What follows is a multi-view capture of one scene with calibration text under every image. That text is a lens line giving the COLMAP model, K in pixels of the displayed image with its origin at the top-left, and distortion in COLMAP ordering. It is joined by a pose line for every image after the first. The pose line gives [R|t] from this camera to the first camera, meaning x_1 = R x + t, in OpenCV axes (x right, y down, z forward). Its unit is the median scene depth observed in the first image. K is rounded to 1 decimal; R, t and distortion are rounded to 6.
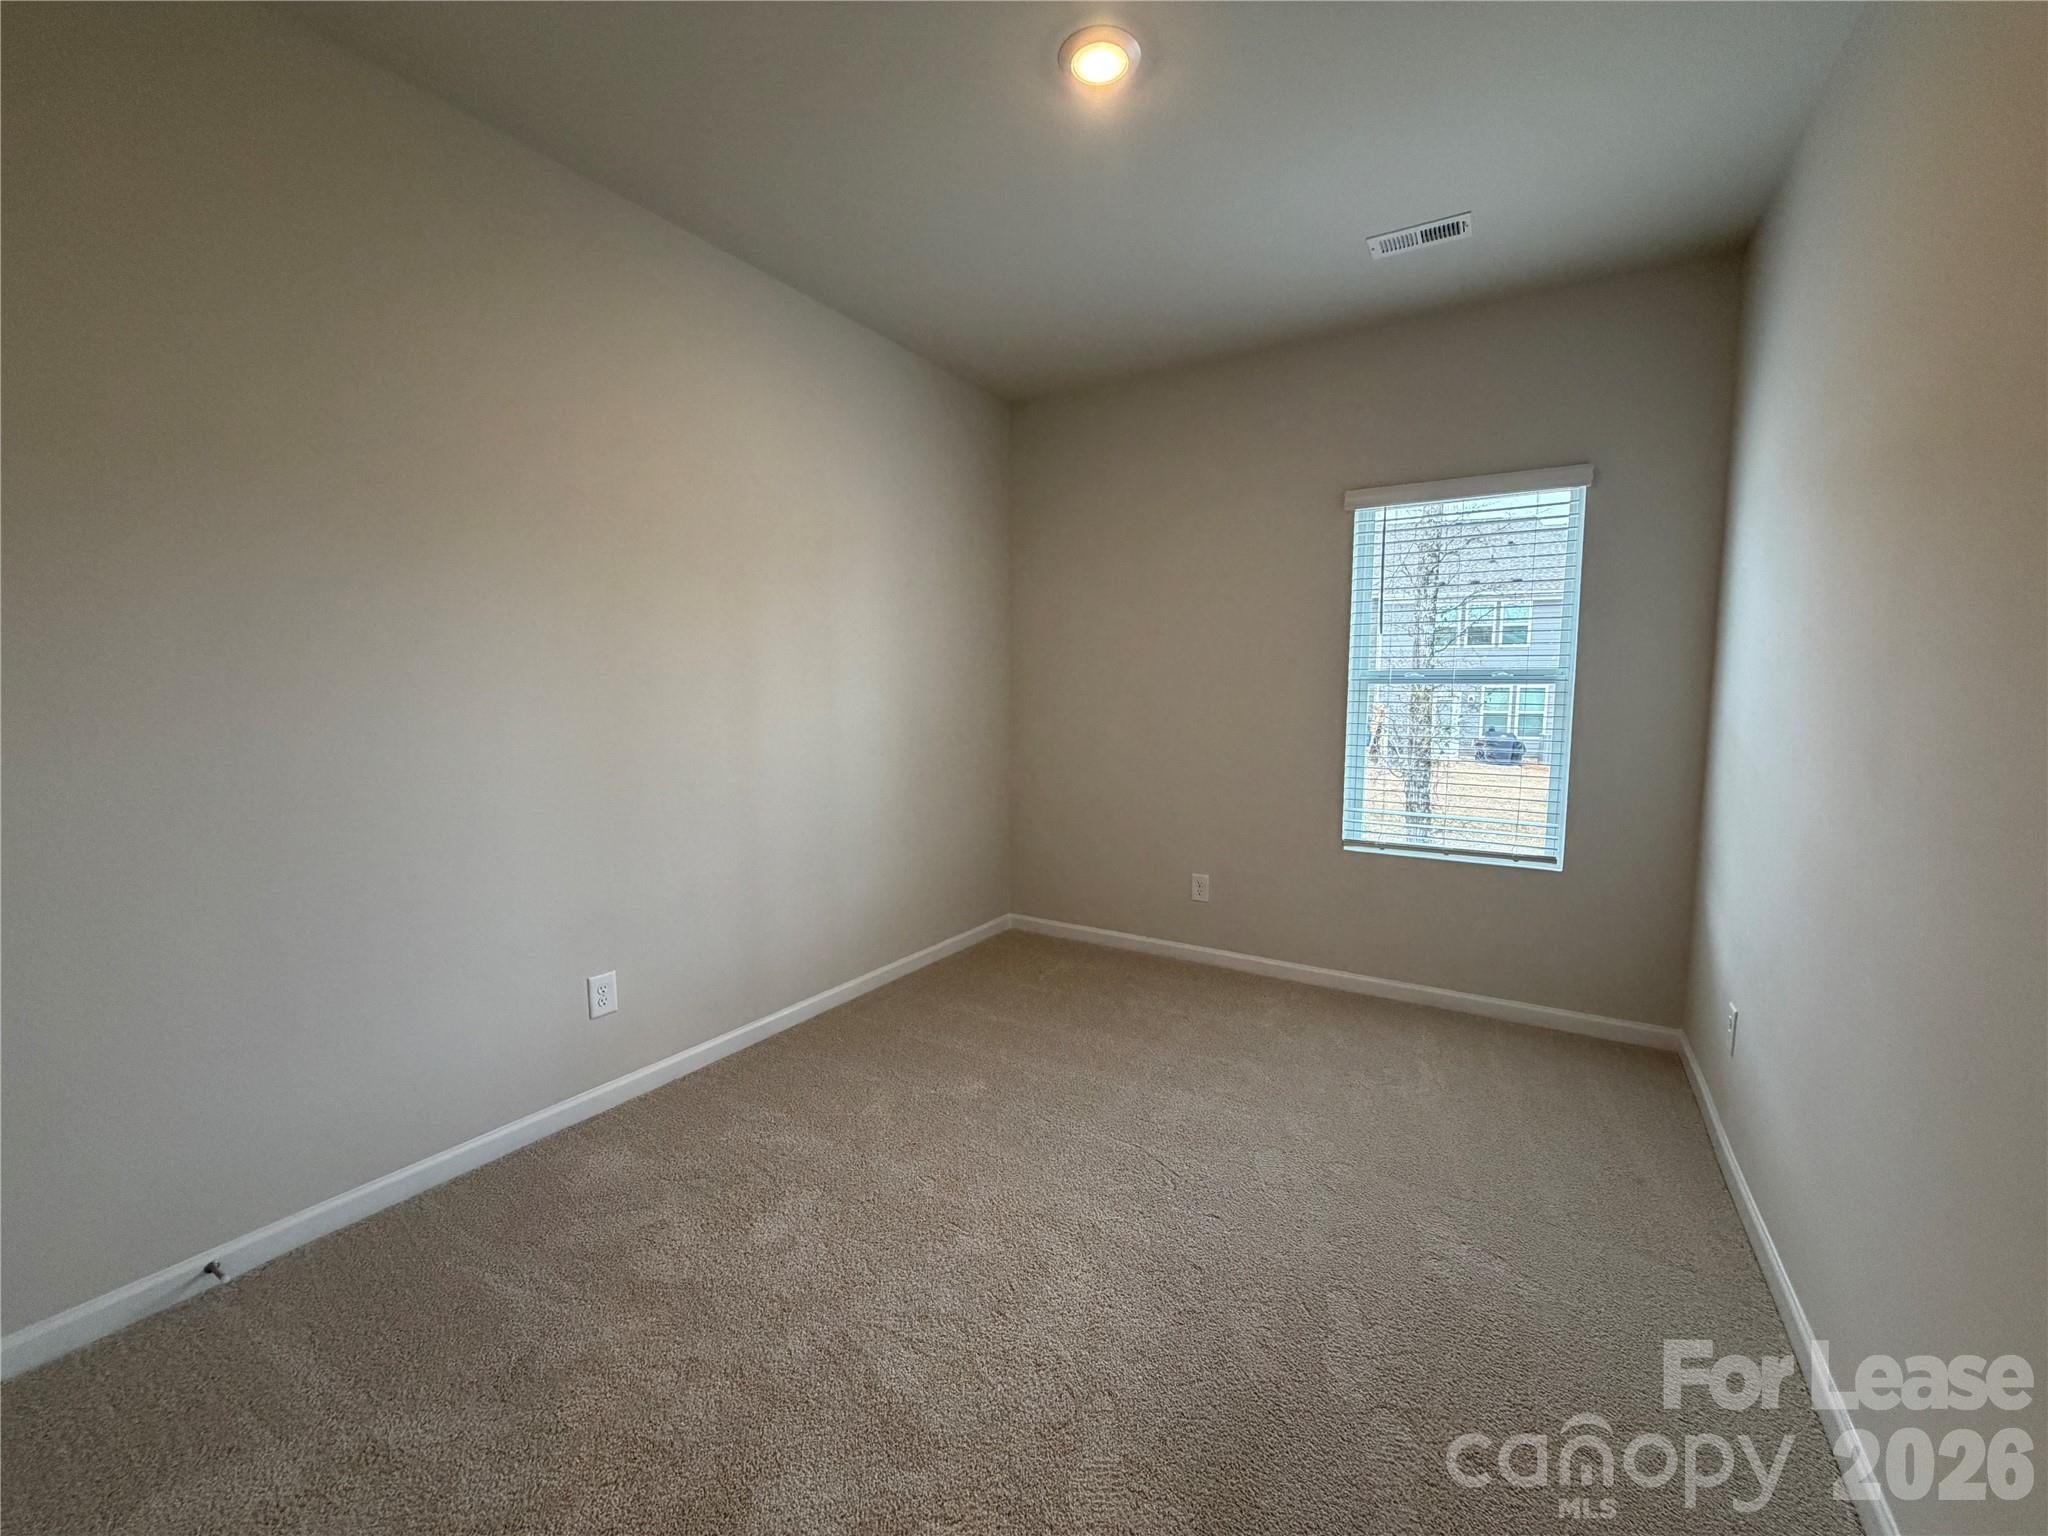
lens RADIAL K [[840.8, 0, 1072.6], [0, 840.8, 755.2], [0, 0, 1]] dist [-0.000580, -0.000127]
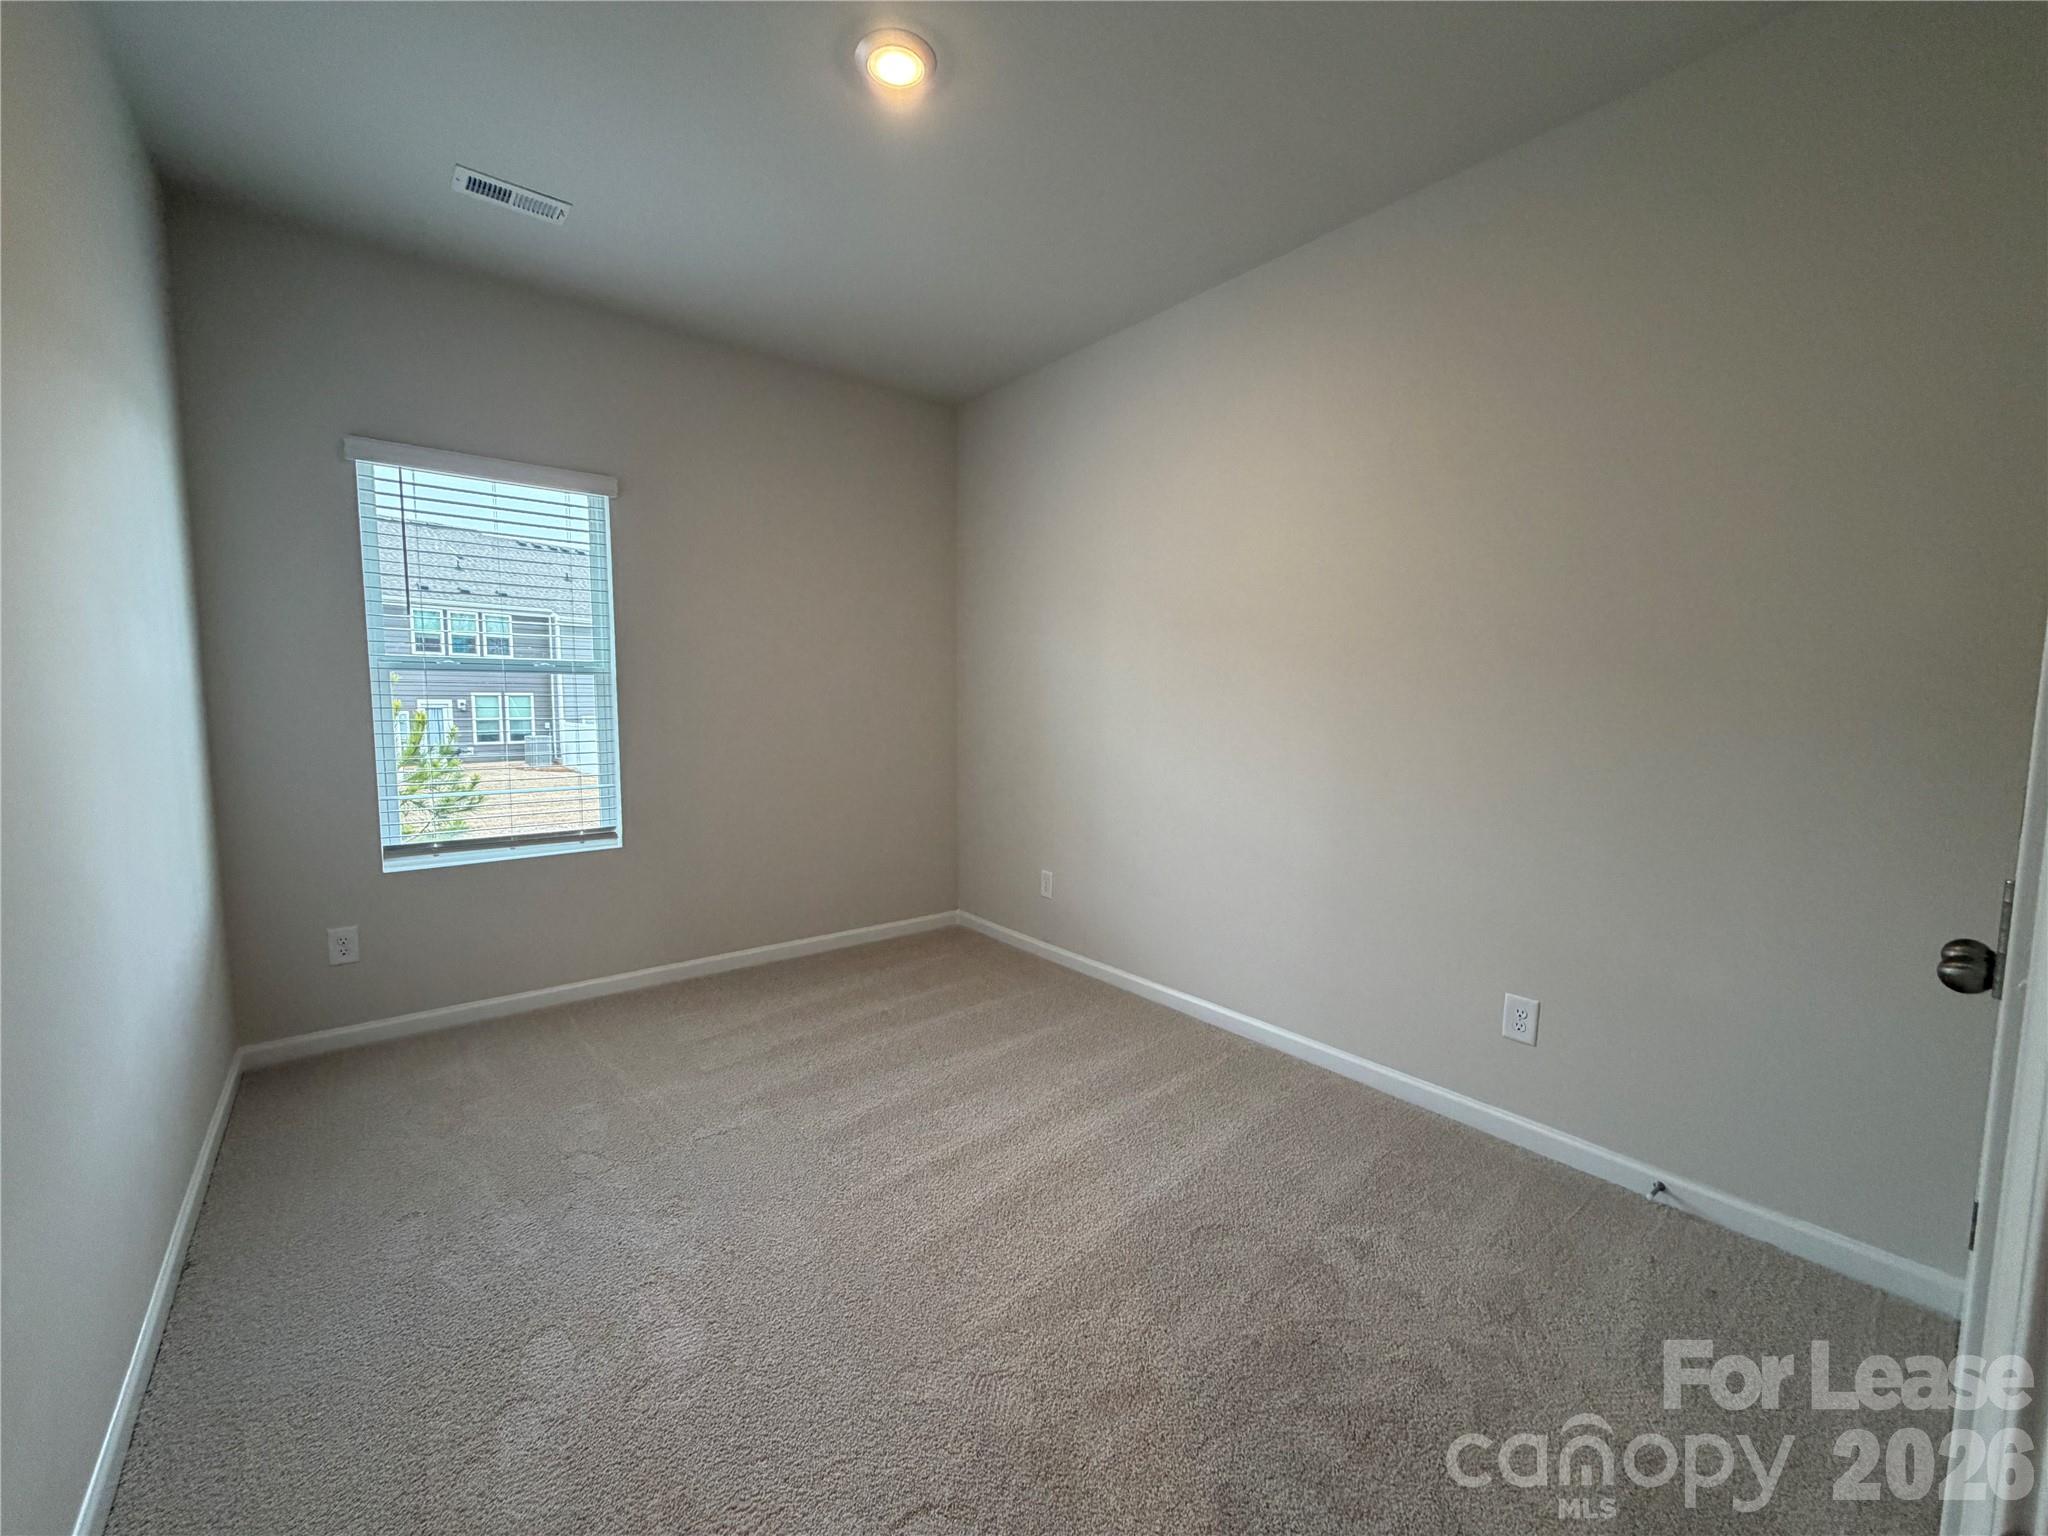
lens RADIAL K [[810.8, 0, 1020.8], [0, 810.8, 770.1], [0, 0, 1]] dist [0.001167, -0.000236]
pose [[0.325558, -0.102222, 0.939980, -0.244428], [0.072484, 0.993911, 0.082982, -0.011723], [-0.942740, 0.041118, 0.330986, 0.147819]]
